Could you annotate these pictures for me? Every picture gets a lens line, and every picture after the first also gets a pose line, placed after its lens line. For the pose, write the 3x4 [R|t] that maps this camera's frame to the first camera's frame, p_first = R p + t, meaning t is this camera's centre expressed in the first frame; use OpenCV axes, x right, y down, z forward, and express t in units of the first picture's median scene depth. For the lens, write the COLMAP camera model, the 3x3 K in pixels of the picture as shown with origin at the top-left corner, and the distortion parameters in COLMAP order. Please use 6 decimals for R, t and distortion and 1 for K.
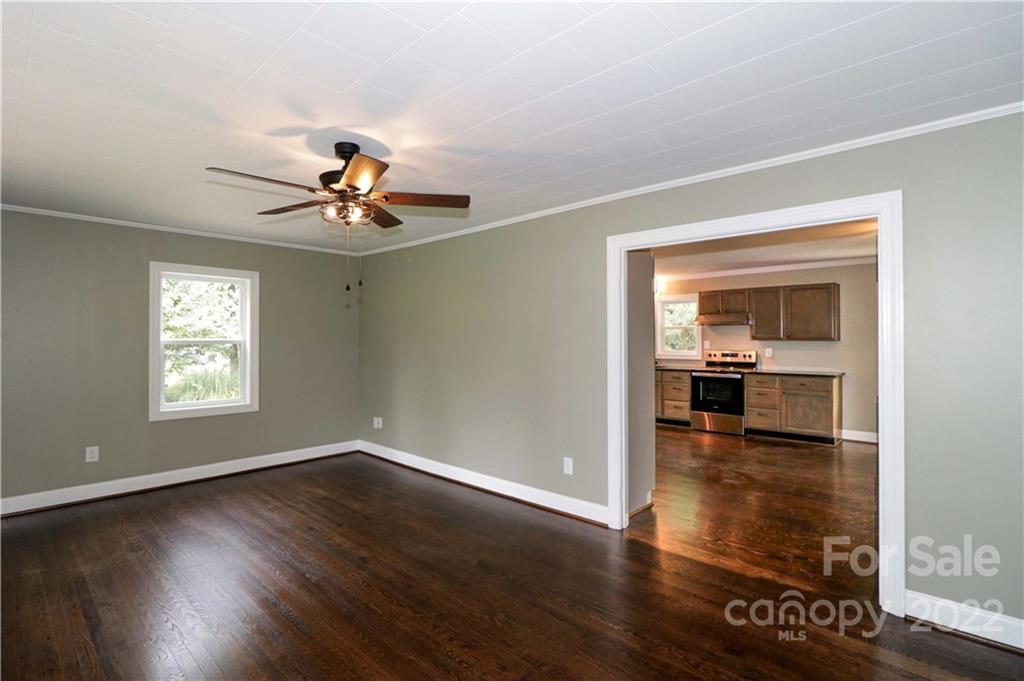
lens RADIAL K [[499.0, 0, 513.7], [0, 499.0, 342.5], [0, 0, 1]] dist [0.005886, 0.003539]
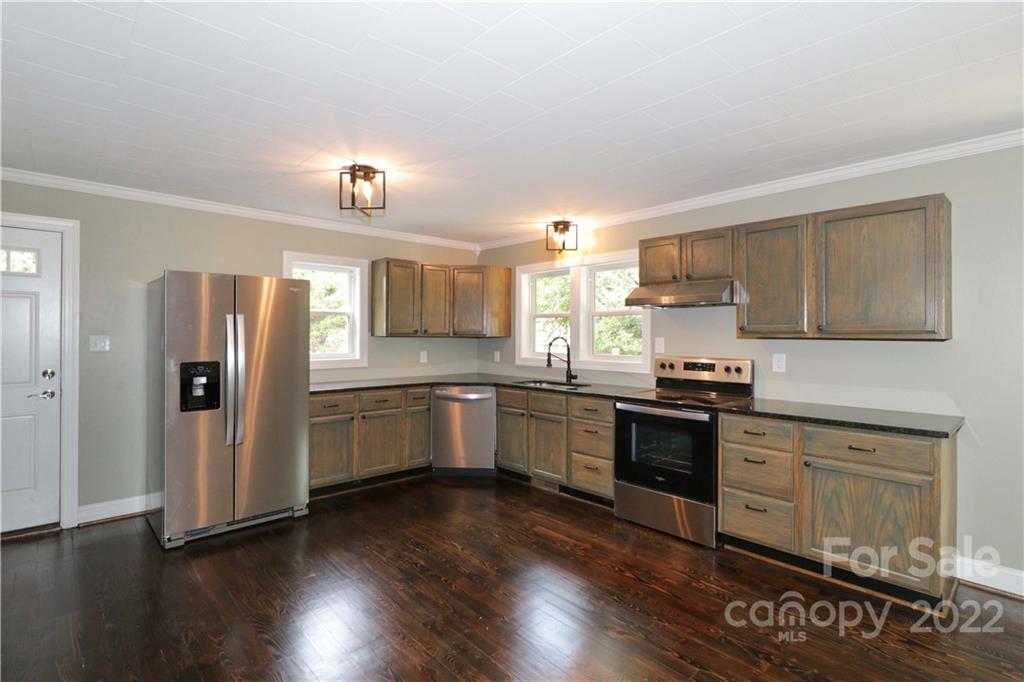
lens RADIAL K [[499.0, 0, 512.5], [0, 499.0, 336.0], [0, 0, 1]] dist [0.005886, 0.003539]
pose [[0.997879, 0.012045, -0.063970, 0.287402], [-0.012155, 0.999925, -0.001320, -0.002309], [0.063949, 0.002094, 0.997951, 0.509388]]
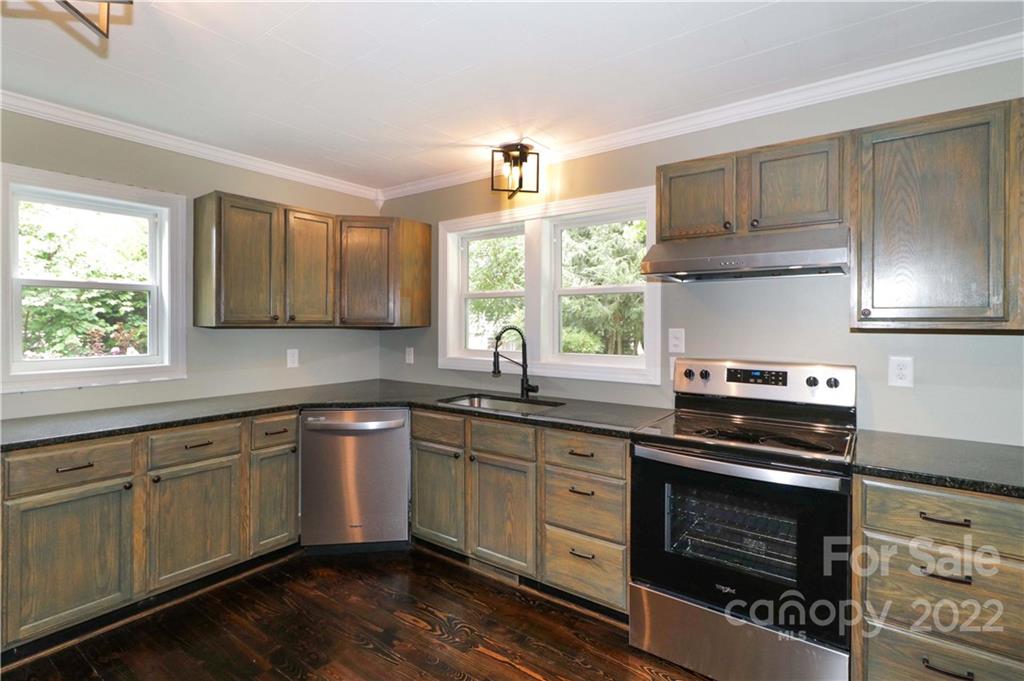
lens RADIAL K [[499.0, 0, 511.3], [0, 499.0, 322.1], [0, 0, 1]] dist [0.005886, 0.003539]
pose [[0.992684, 0.010819, 0.120254, 0.257644], [-0.010092, 0.999927, -0.006649, -0.003879], [-0.120317, 0.005387, 0.992721, 0.740204]]
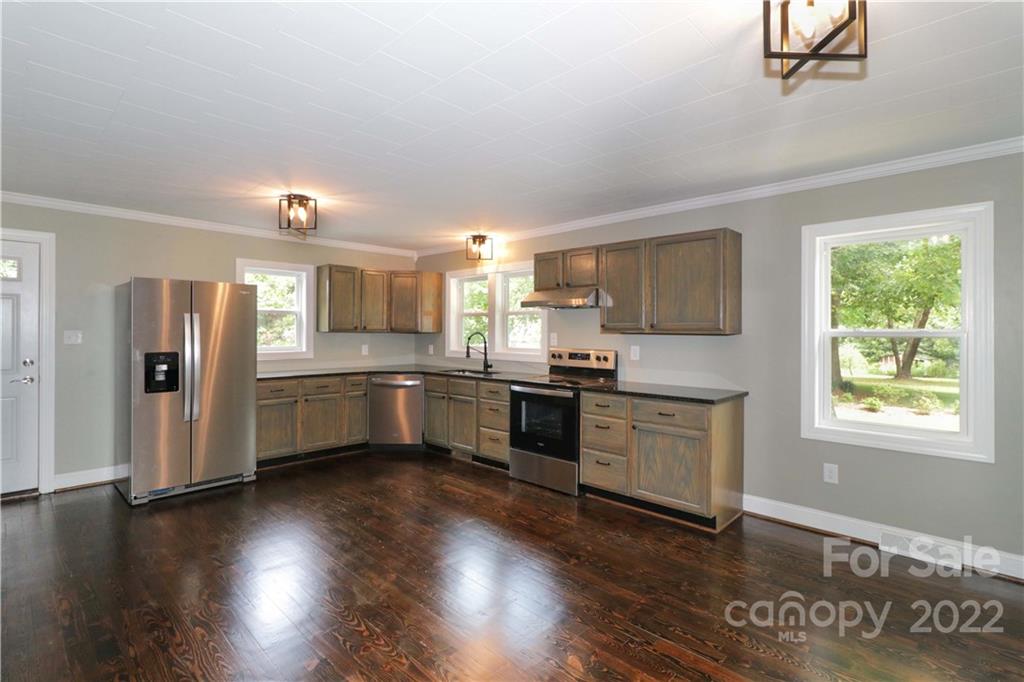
lens RADIAL K [[499.0, 0, 516.8], [0, 499.0, 334.1], [0, 0, 1]] dist [0.005886, 0.003539]
pose [[0.999896, 0.013385, -0.005401, 0.368379], [-0.013378, 0.999910, 0.001327, -0.002114], [0.005418, -0.001254, 0.999985, 0.396506]]
